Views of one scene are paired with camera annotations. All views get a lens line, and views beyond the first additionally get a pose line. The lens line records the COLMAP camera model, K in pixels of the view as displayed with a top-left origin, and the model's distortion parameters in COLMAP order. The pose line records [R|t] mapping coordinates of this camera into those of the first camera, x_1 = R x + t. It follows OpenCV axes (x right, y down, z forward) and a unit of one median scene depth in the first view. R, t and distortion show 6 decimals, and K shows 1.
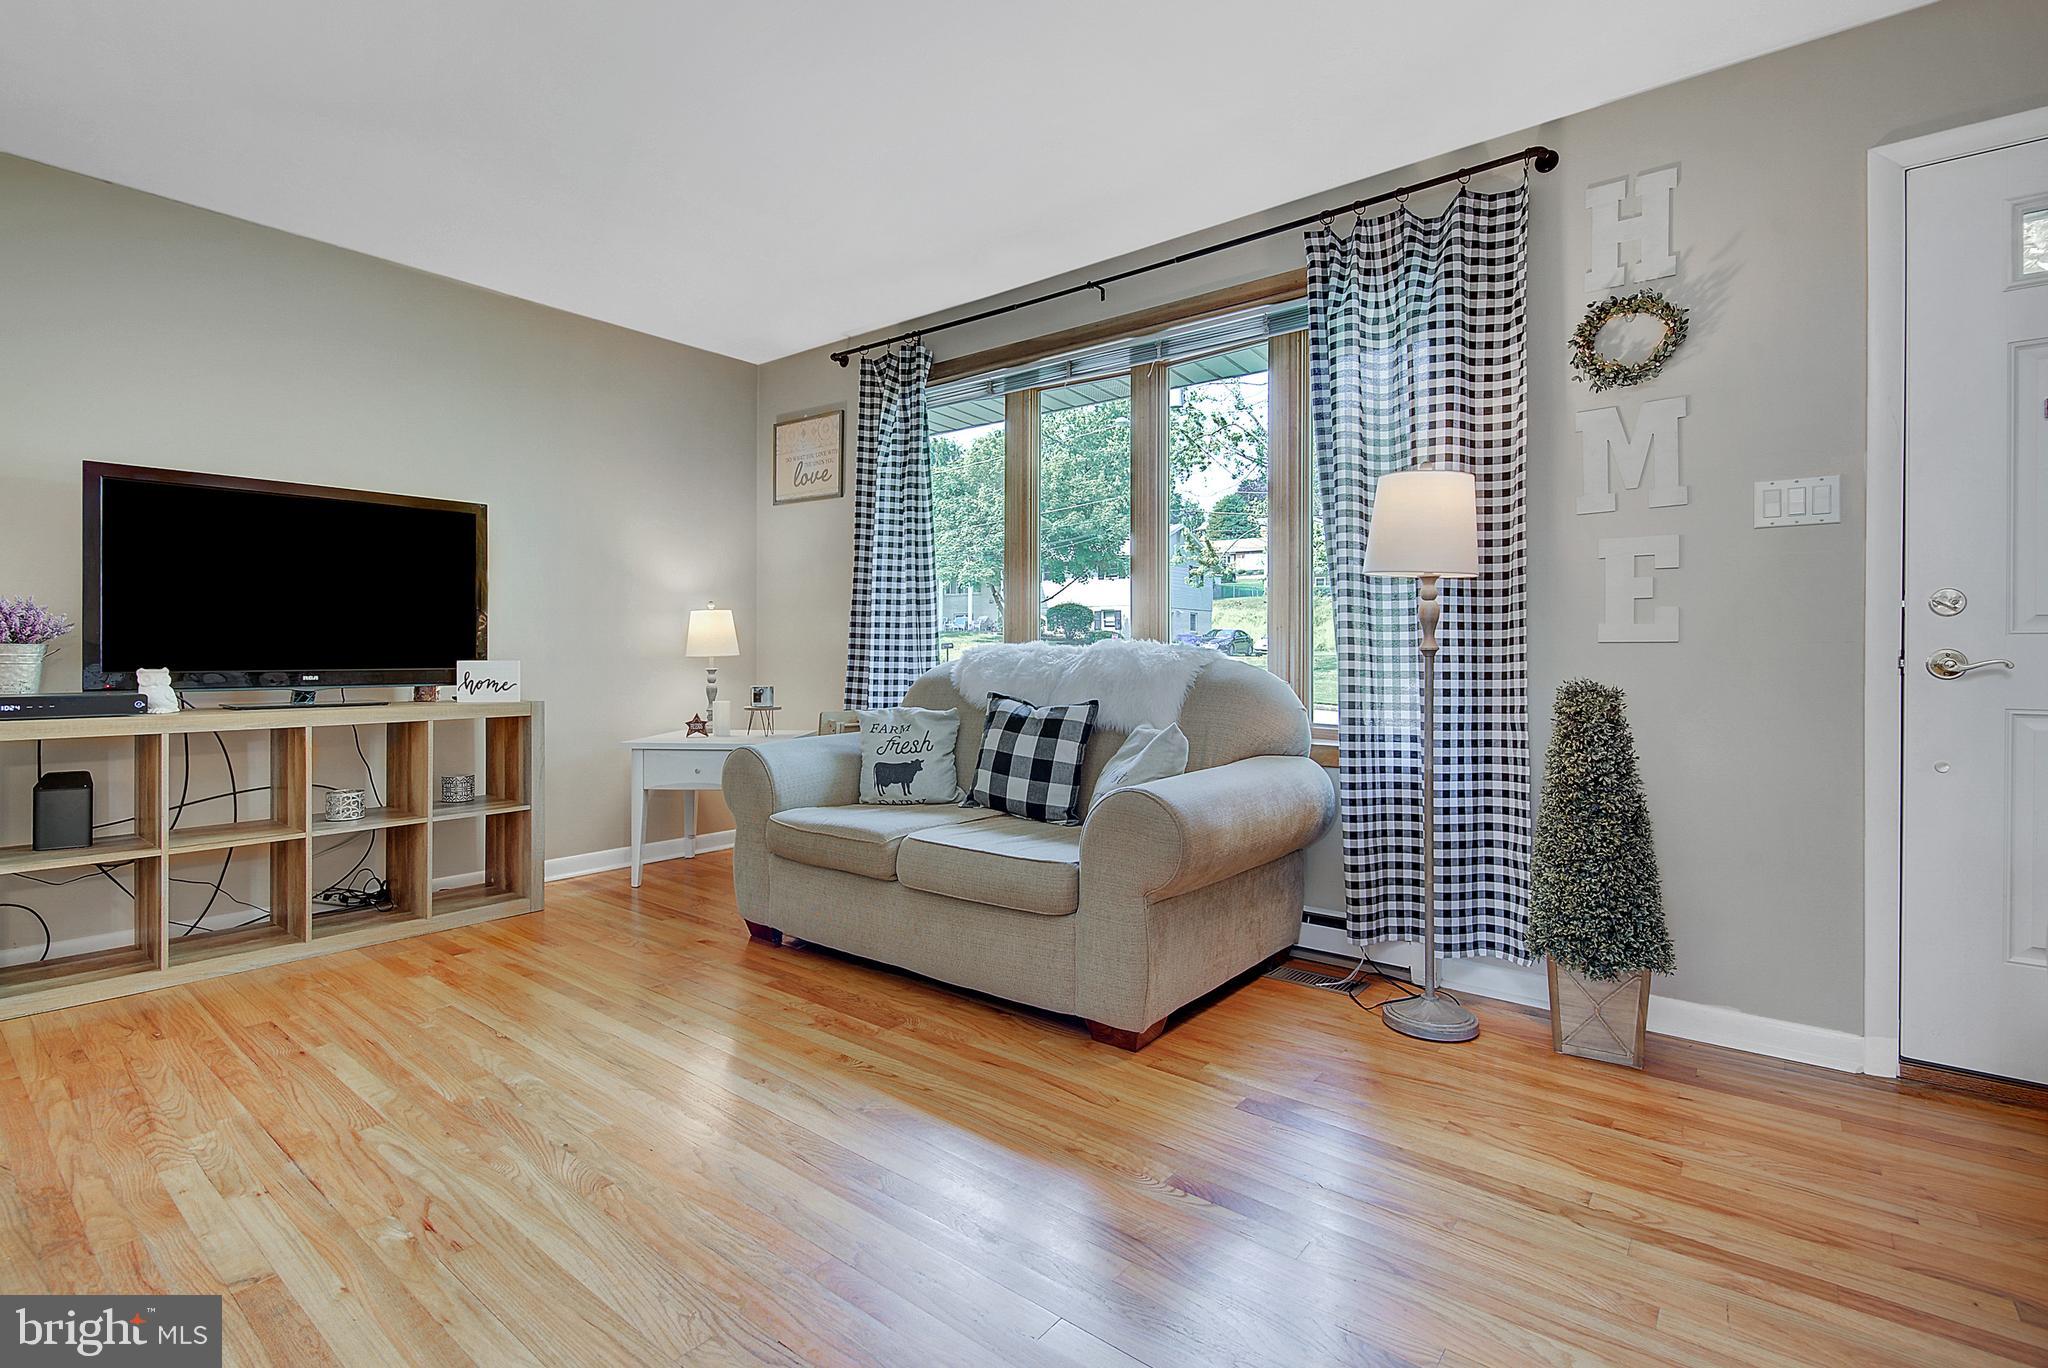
lens RADIAL K [[975.0, 0, 1022.4], [0, 975.0, 661.2], [0, 0, 1]] dist [-0.000535, -0.000198]
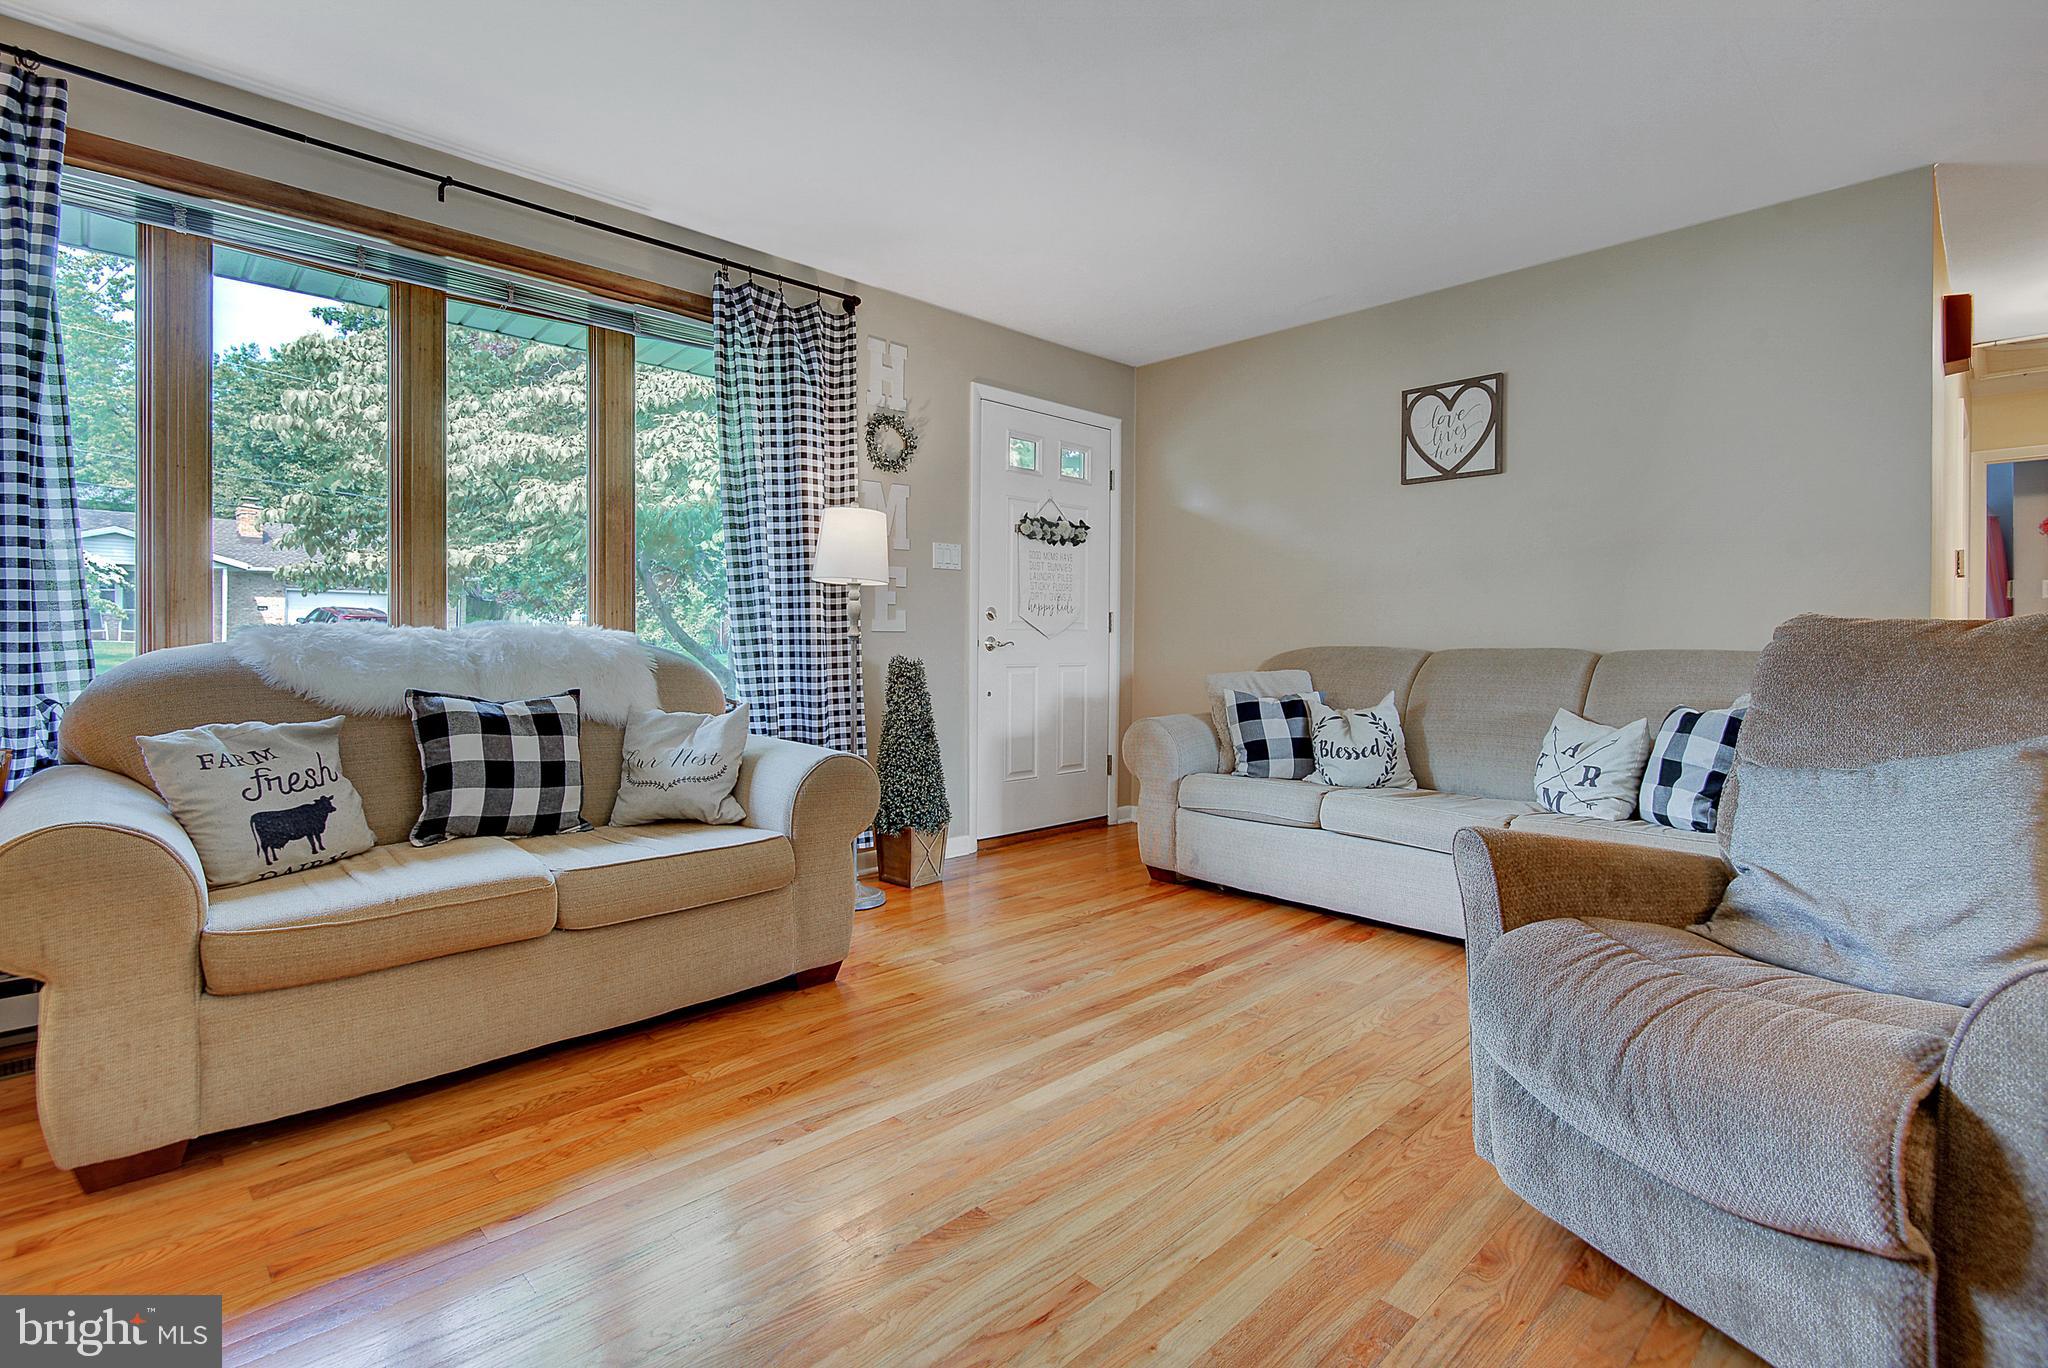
lens RADIAL K [[957.0, 0, 1043.2], [0, 957.0, 644.1], [0, 0, 1]] dist [-0.000824, -0.000717]
pose [[0.099627, -0.008132, 0.994992, -0.903580], [0.000757, 0.999967, 0.008097, -0.010008], [-0.995025, -0.000053, 0.099630, 0.575382]]
